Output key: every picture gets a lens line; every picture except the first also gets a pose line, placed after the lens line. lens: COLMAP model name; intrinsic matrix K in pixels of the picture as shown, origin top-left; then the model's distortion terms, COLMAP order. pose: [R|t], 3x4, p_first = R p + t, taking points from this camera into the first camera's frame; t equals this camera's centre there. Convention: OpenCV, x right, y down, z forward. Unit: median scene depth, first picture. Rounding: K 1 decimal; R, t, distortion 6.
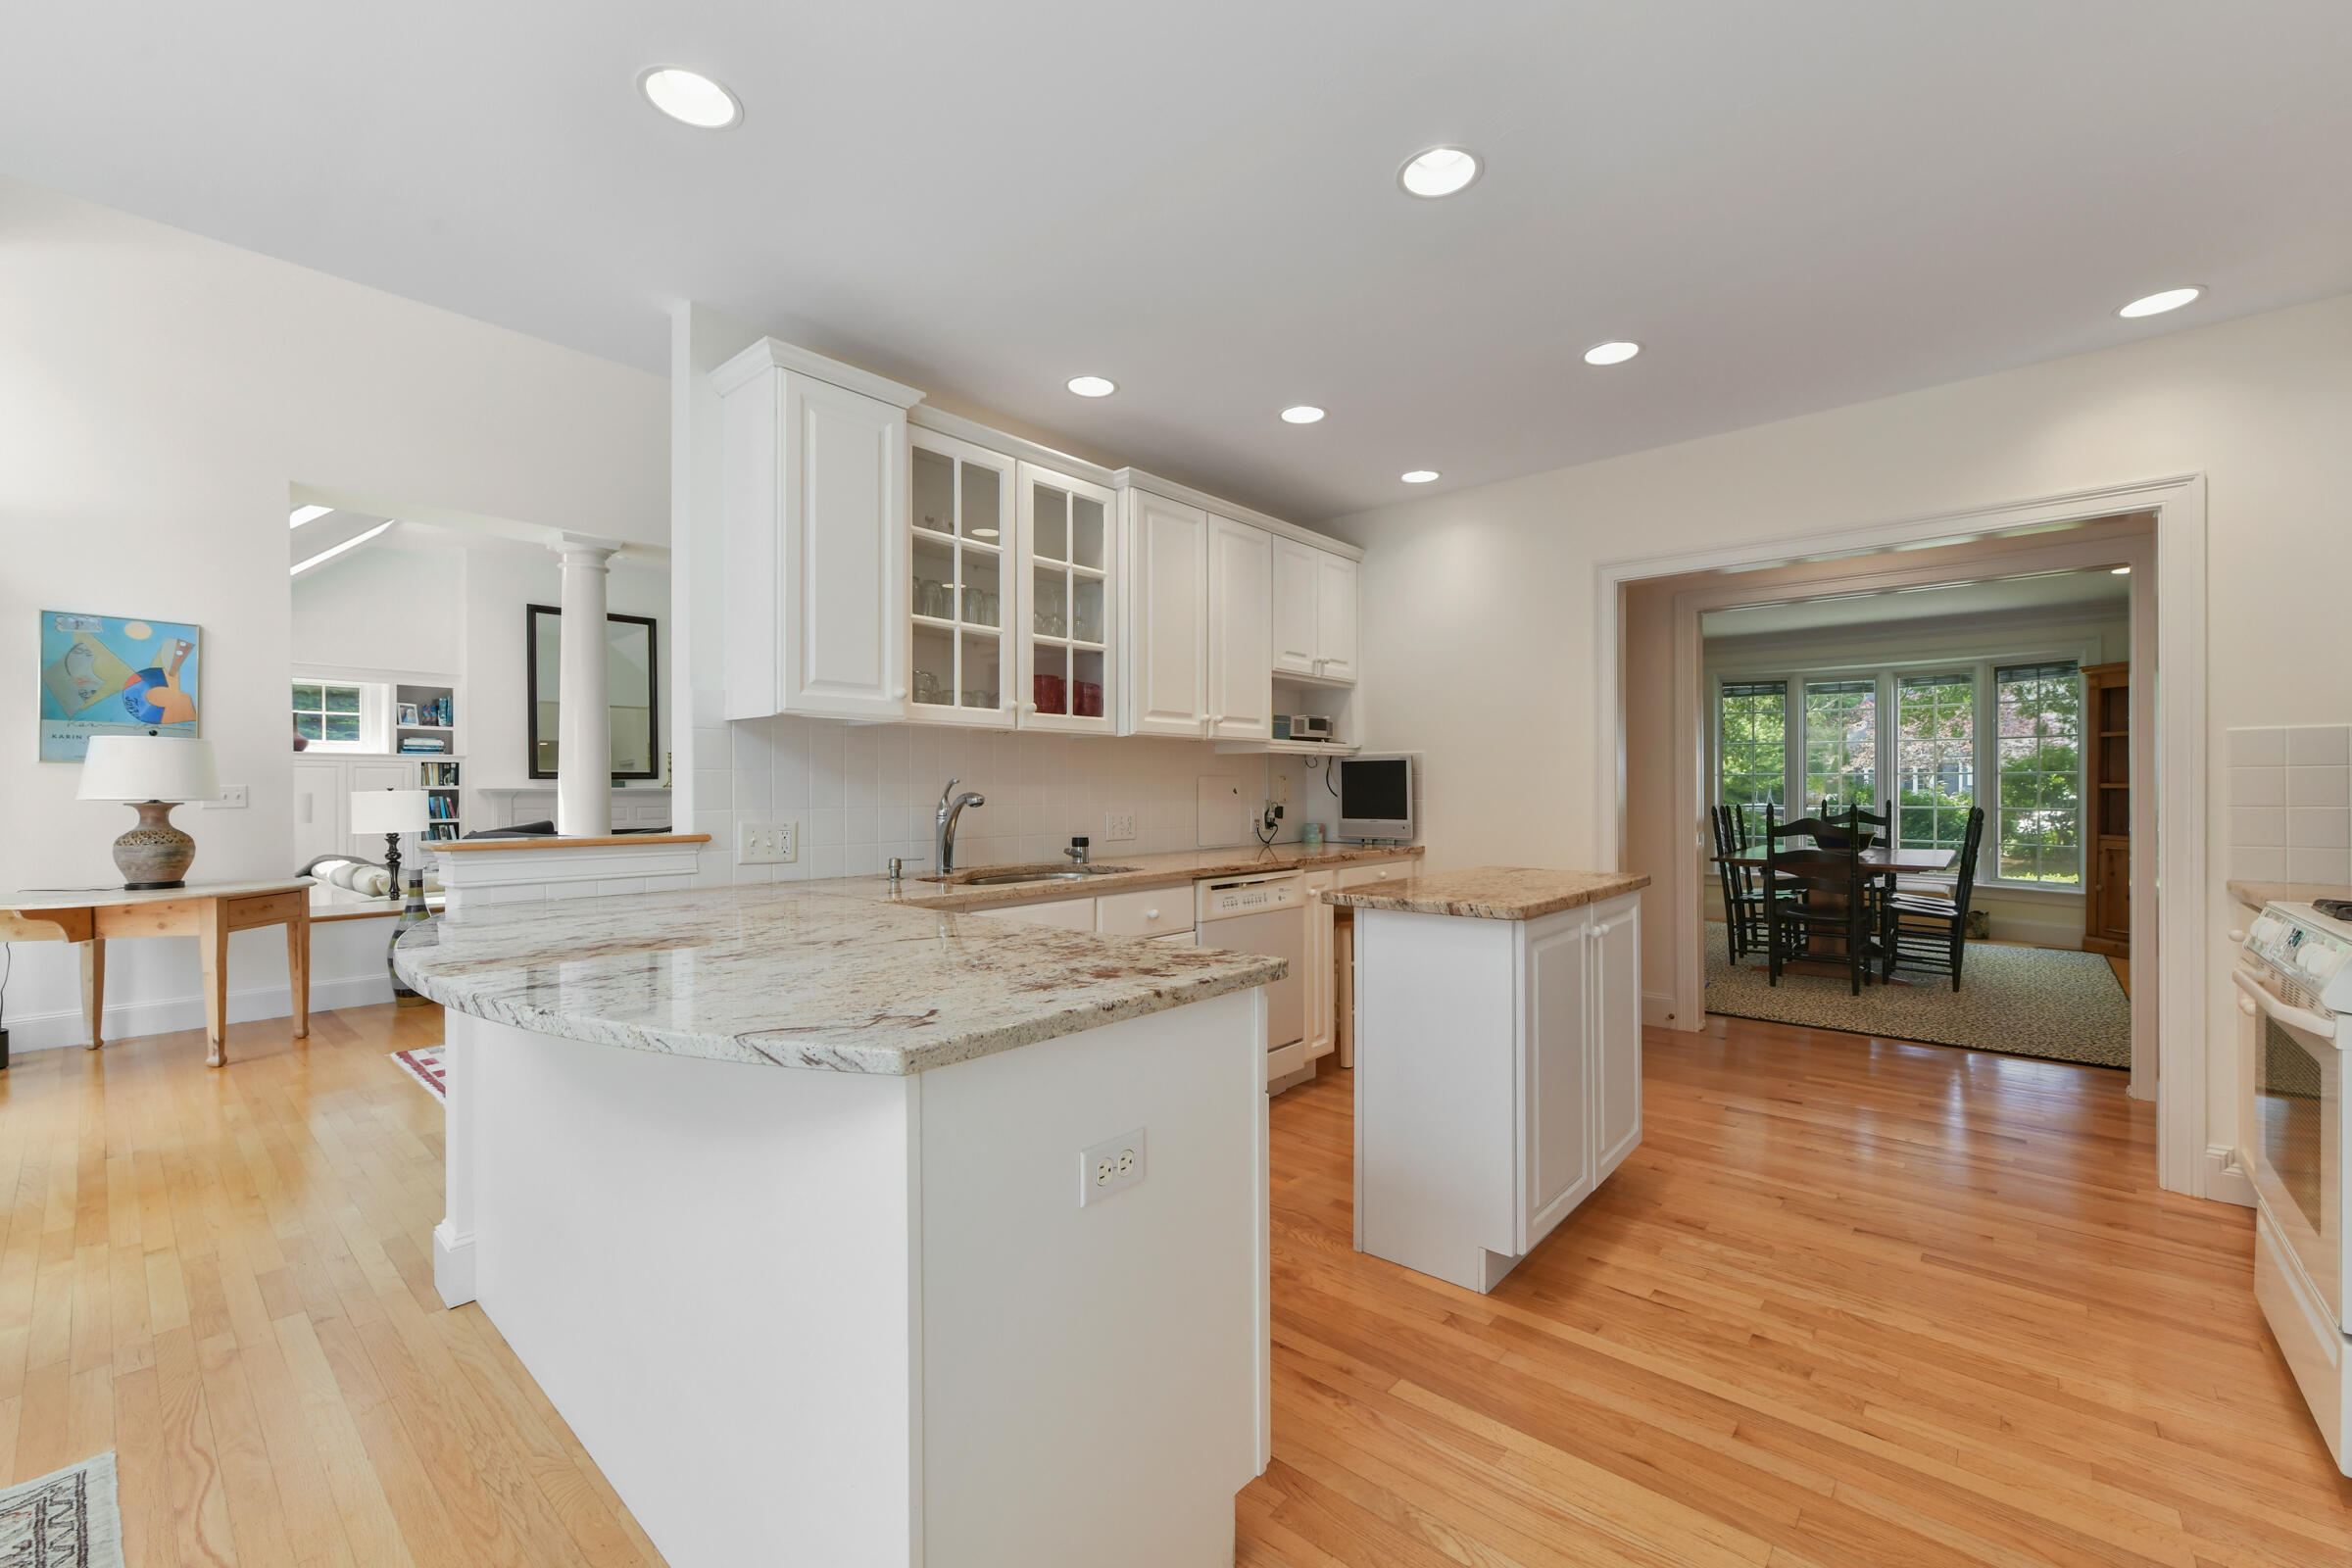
lens RADIAL K [[959.1, 0, 1172.3], [0, 959.1, 806.1], [0, 0, 1]] dist [-0.002839, 0.000060]
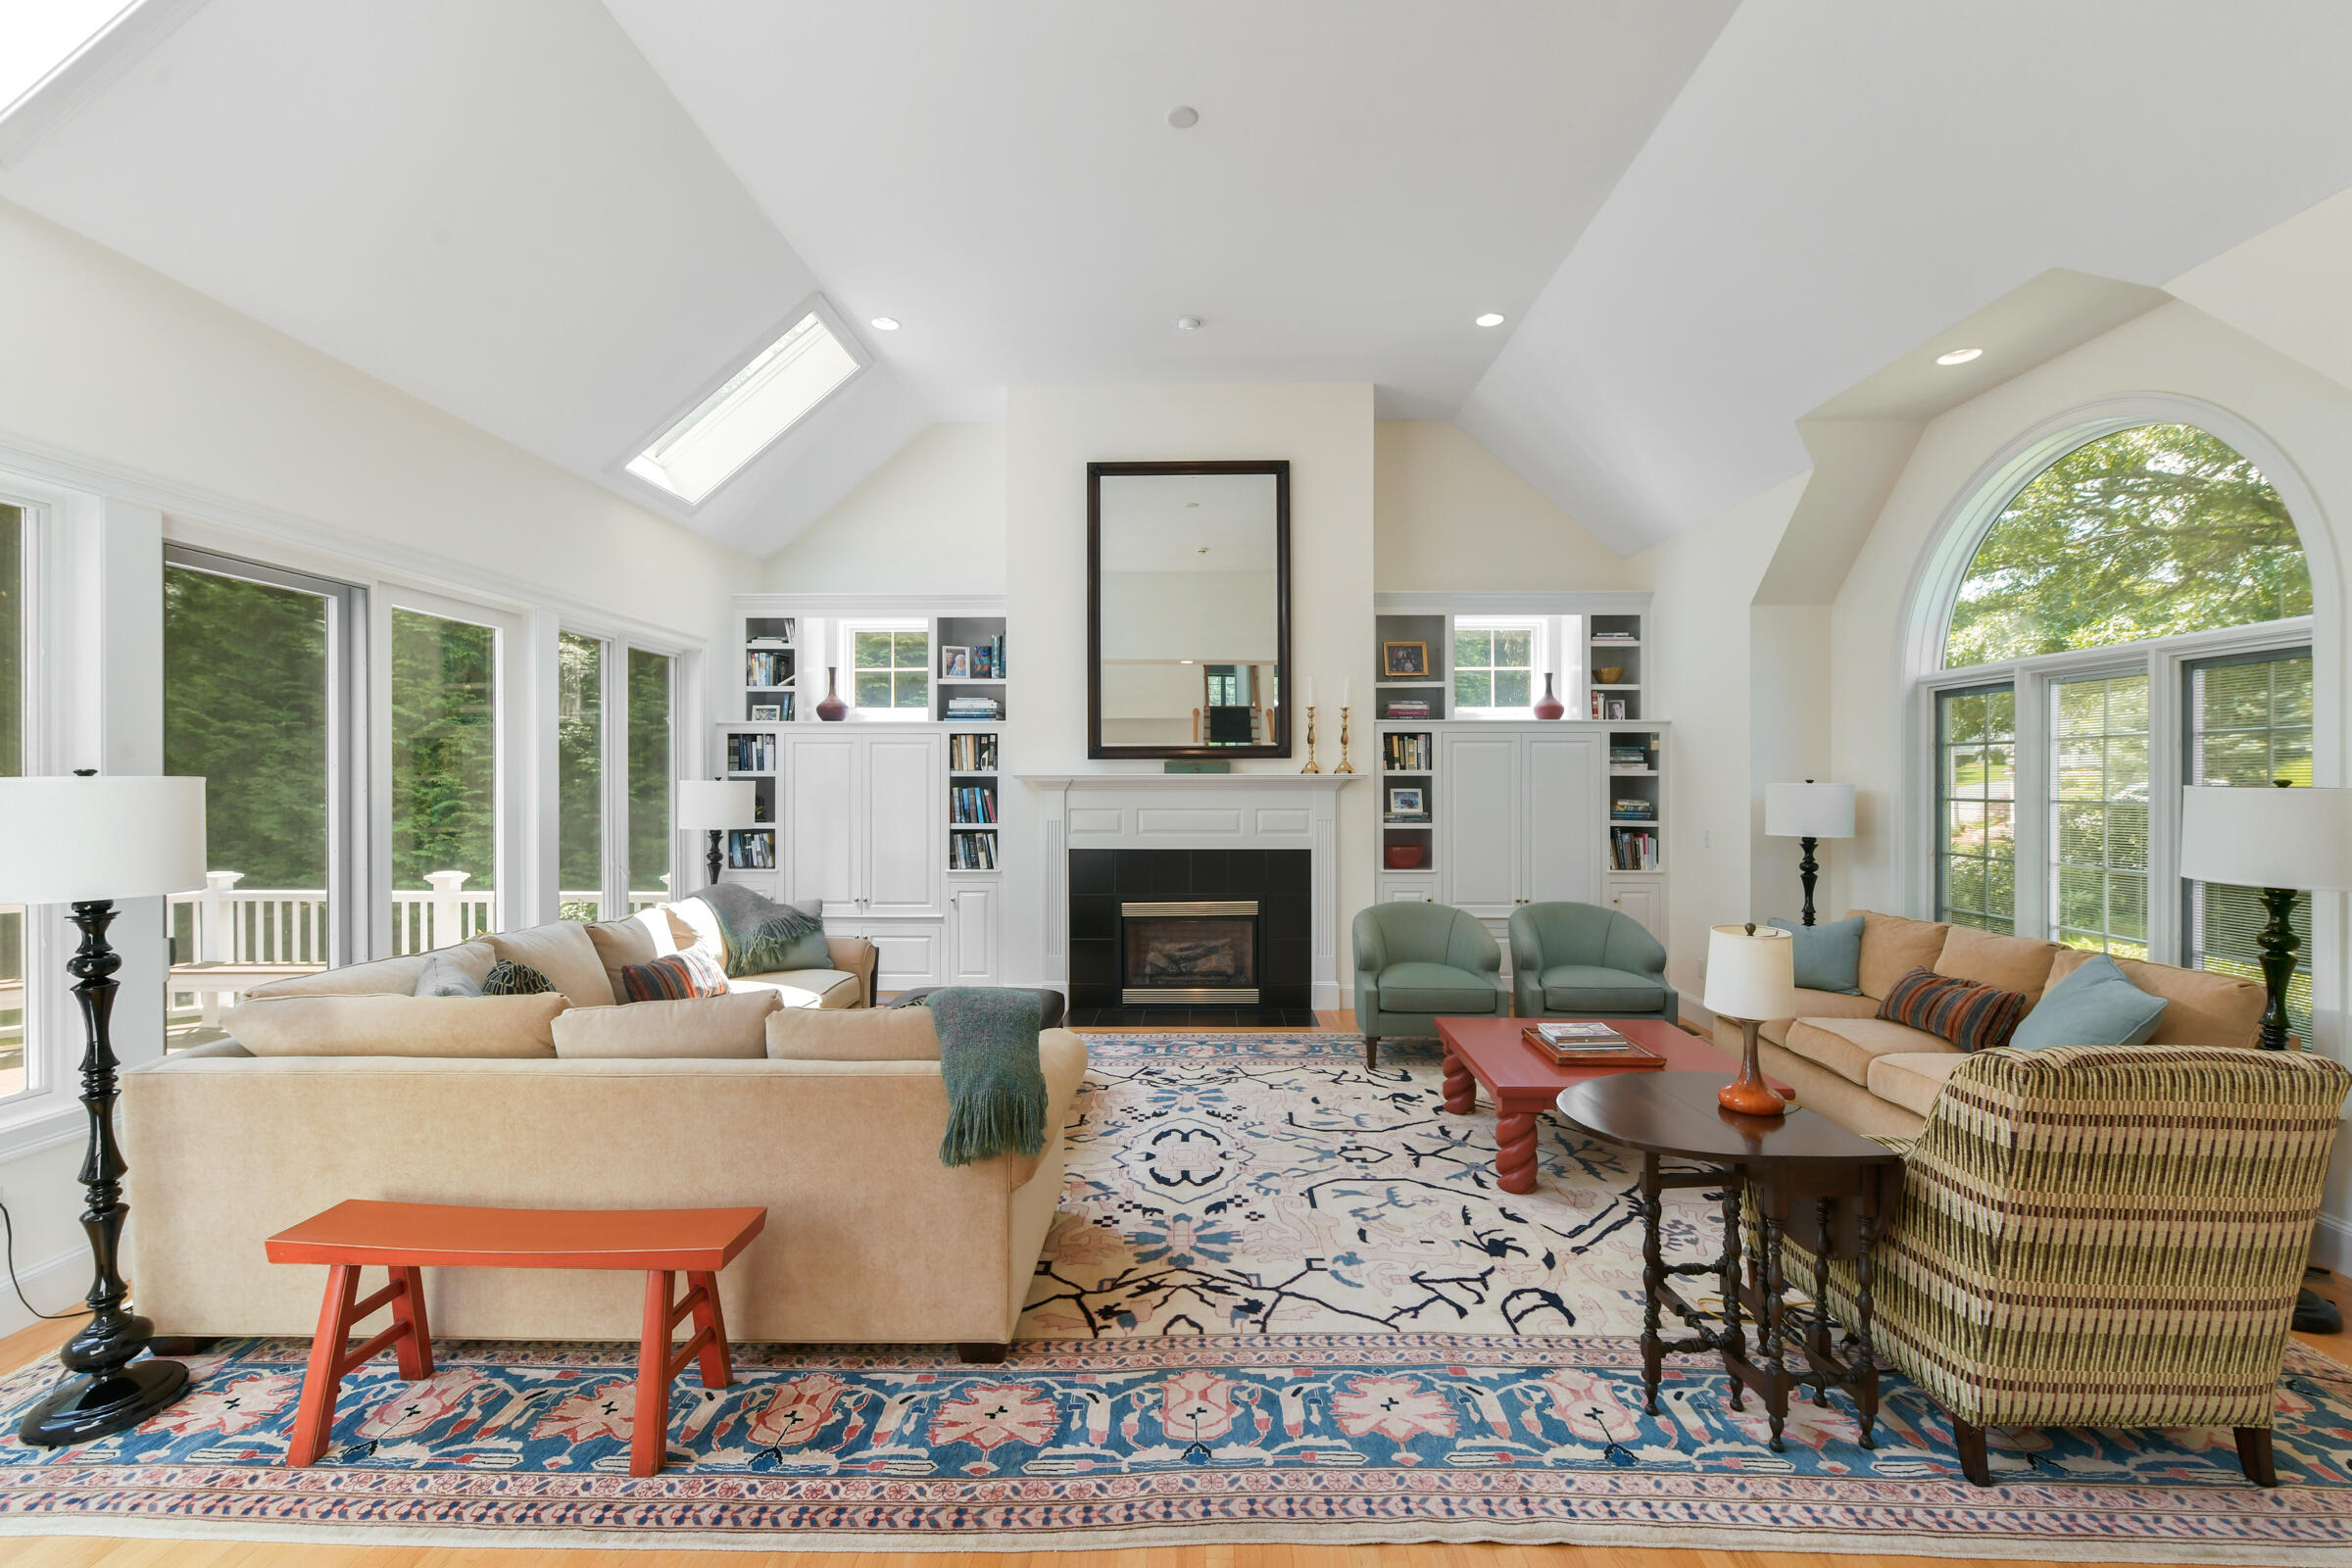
lens RADIAL K [[998.3, 0, 1187.8], [0, 998.3, 772.3], [0, 0, 1]] dist [0.000531, 0.000689]
pose [[0.632122, -0.003364, -0.774861, -0.159764], [-0.010232, 0.999867, -0.012688, -0.012747], [0.774801, 0.015949, 0.632004, 0.684430]]
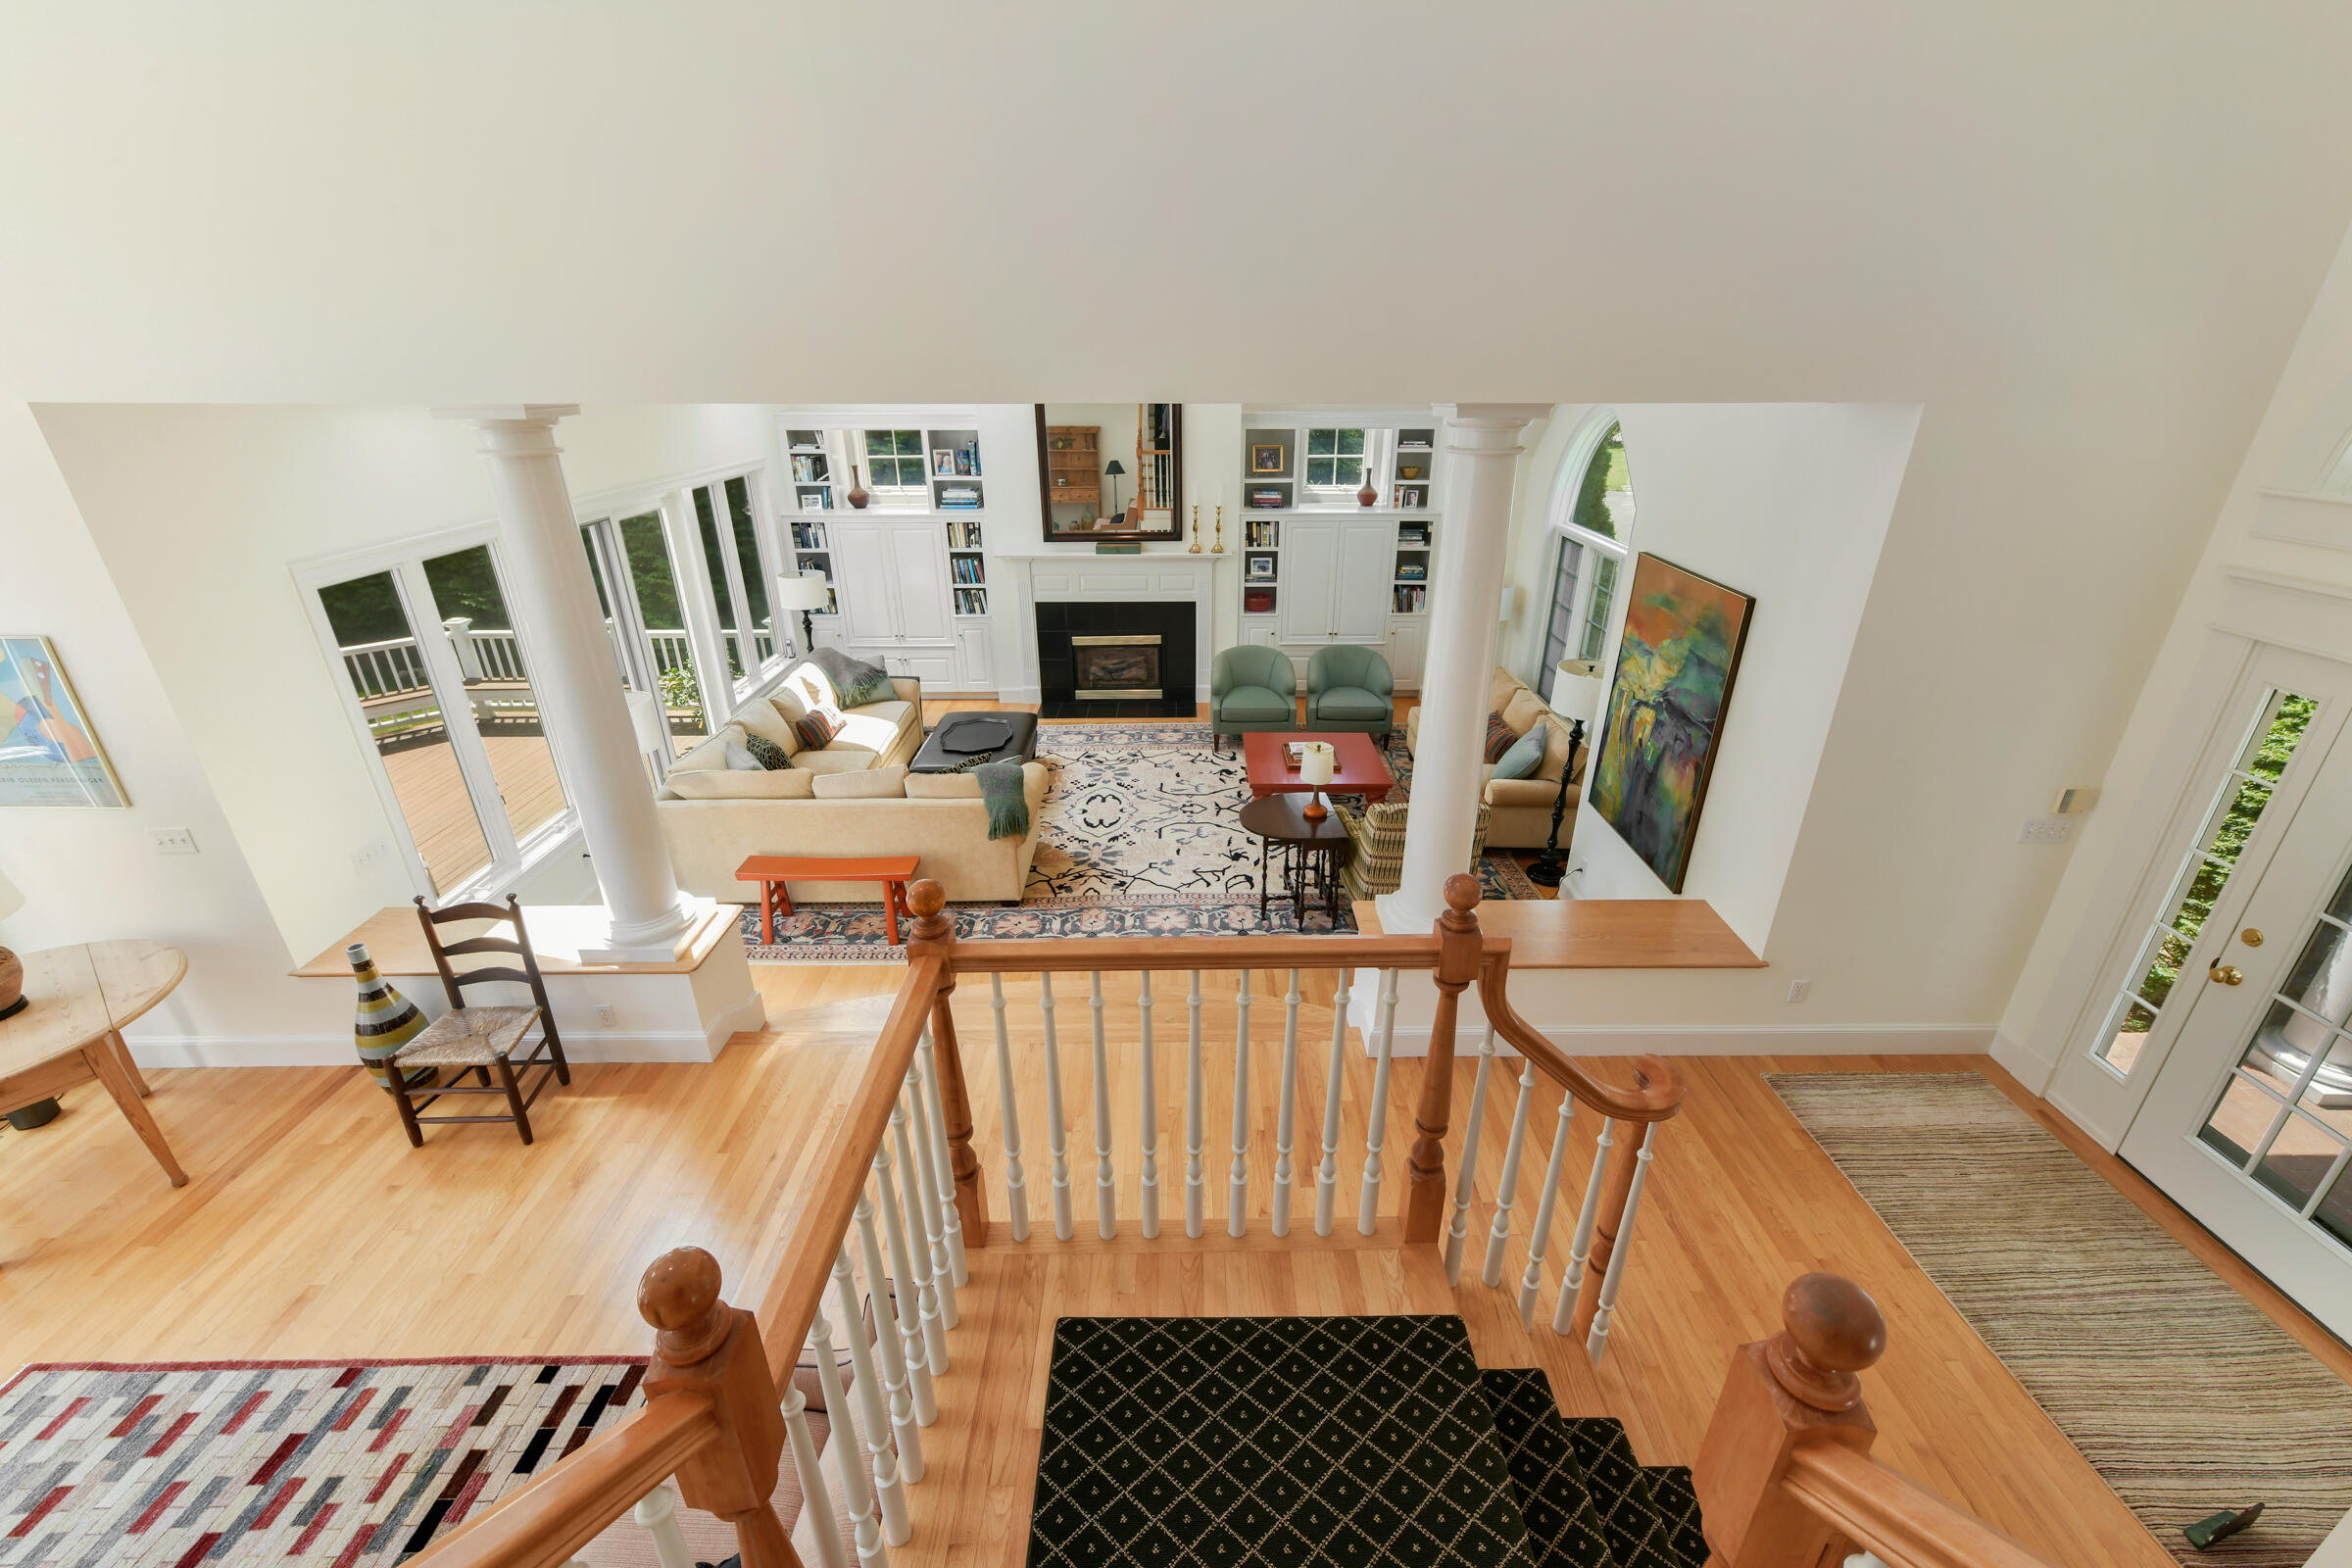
lens RADIAL K [[937.9, 0, 1189.9], [0, 937.9, 775.5], [0, 0, 1]] dist [0.000352, 0.000274]
pose [[0.655462, 0.305972, -0.690471, 0.070696], [-0.010103, 0.917726, 0.397086, -0.179530], [0.755160, -0.253299, 0.604626, 0.553861]]
